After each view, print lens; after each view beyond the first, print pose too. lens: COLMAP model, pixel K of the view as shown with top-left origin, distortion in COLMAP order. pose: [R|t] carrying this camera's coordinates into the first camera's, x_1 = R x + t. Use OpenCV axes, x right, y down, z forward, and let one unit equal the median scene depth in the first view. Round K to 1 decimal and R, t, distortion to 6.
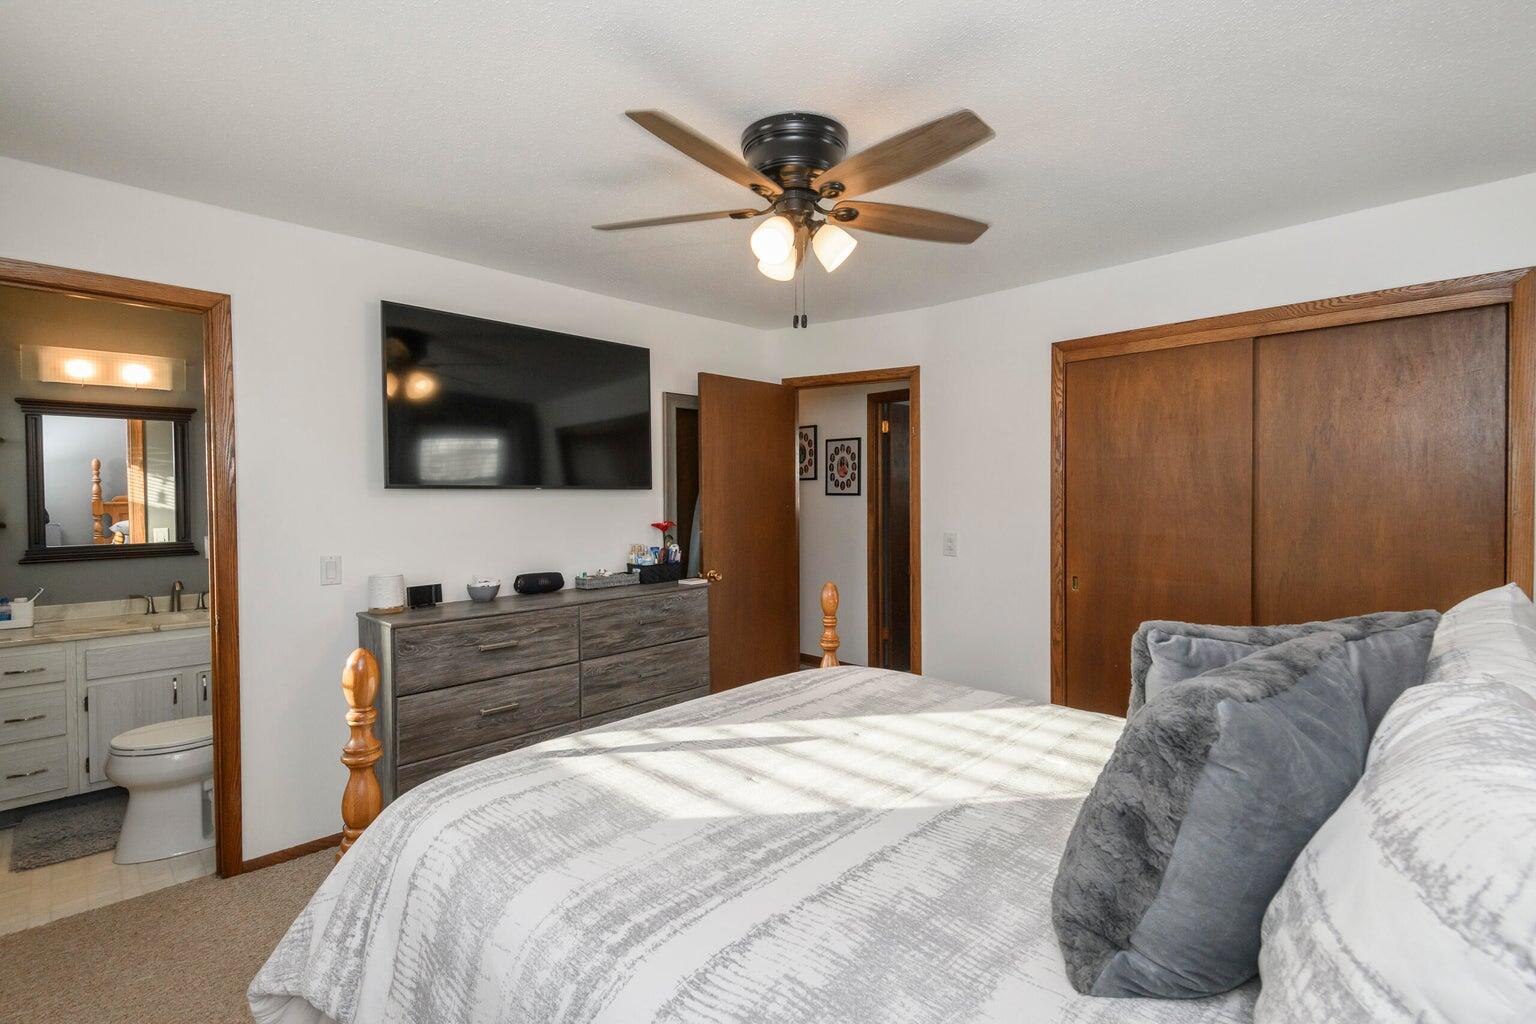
lens RADIAL K [[695.6, 0, 765.6], [0, 695.6, 509.8], [0, 0, 1]] dist [0.024312, -0.015726]
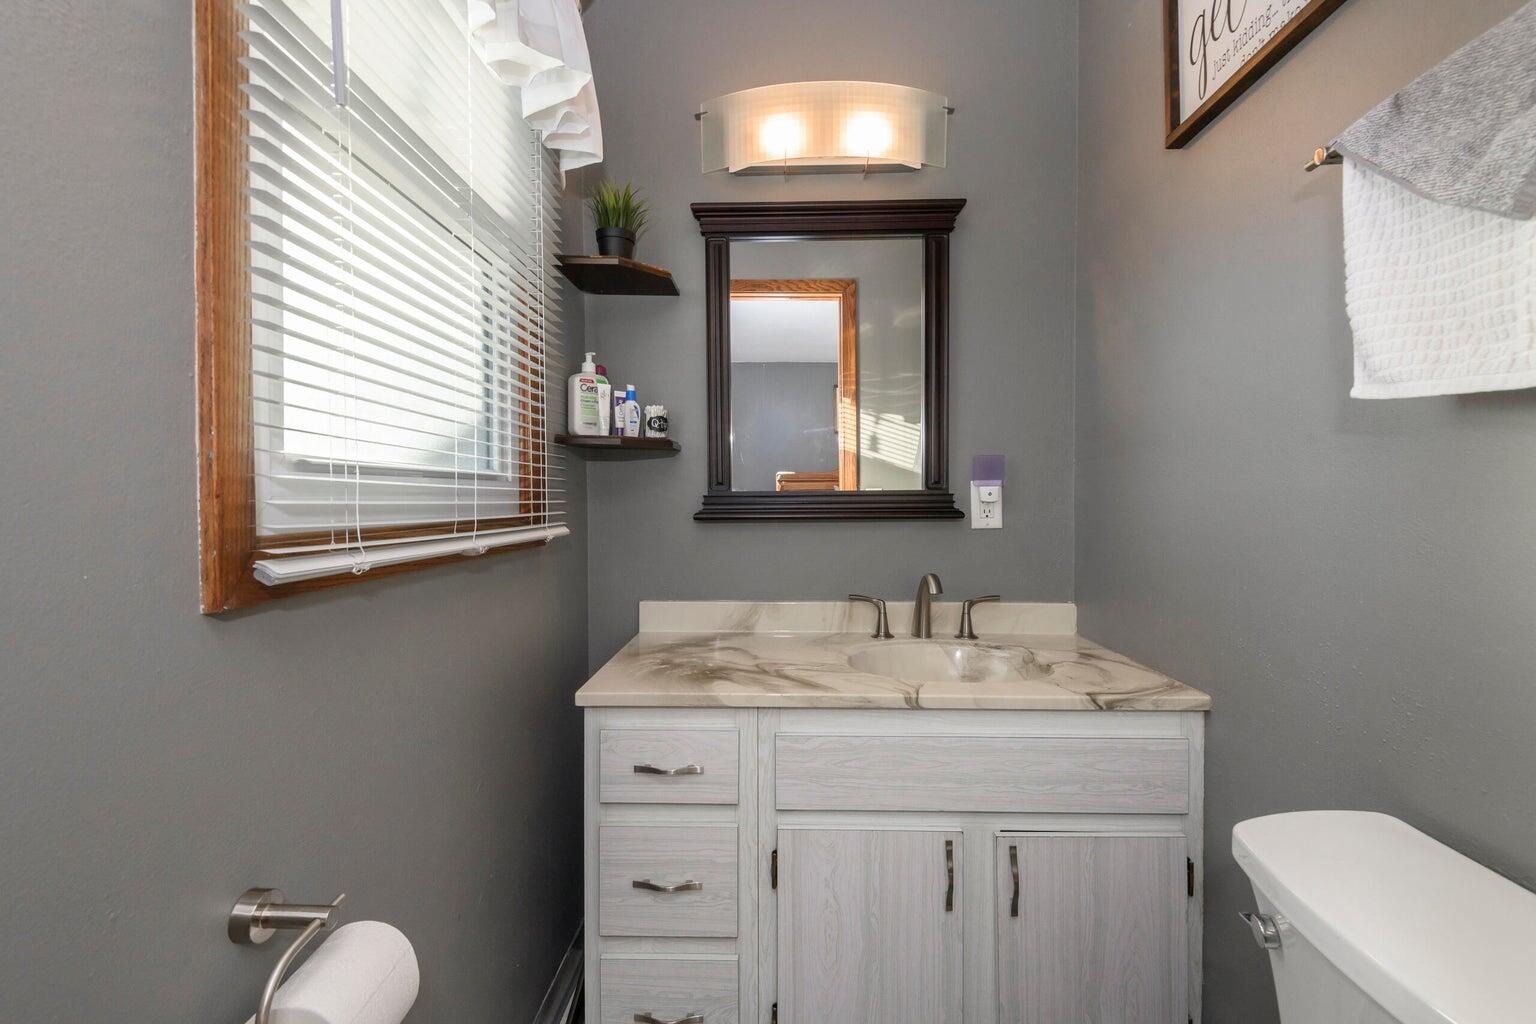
lens RADIAL K [[695.6, 0, 765.6], [0, 695.6, 509.8], [0, 0, 1]] dist [0.024312, -0.015726]
pose [[0.679528, 0.015135, -0.733494, -0.582356], [-0.015101, 0.999864, 0.006641, 0.059215], [0.733495, 0.006563, 0.679664, 0.617730]]
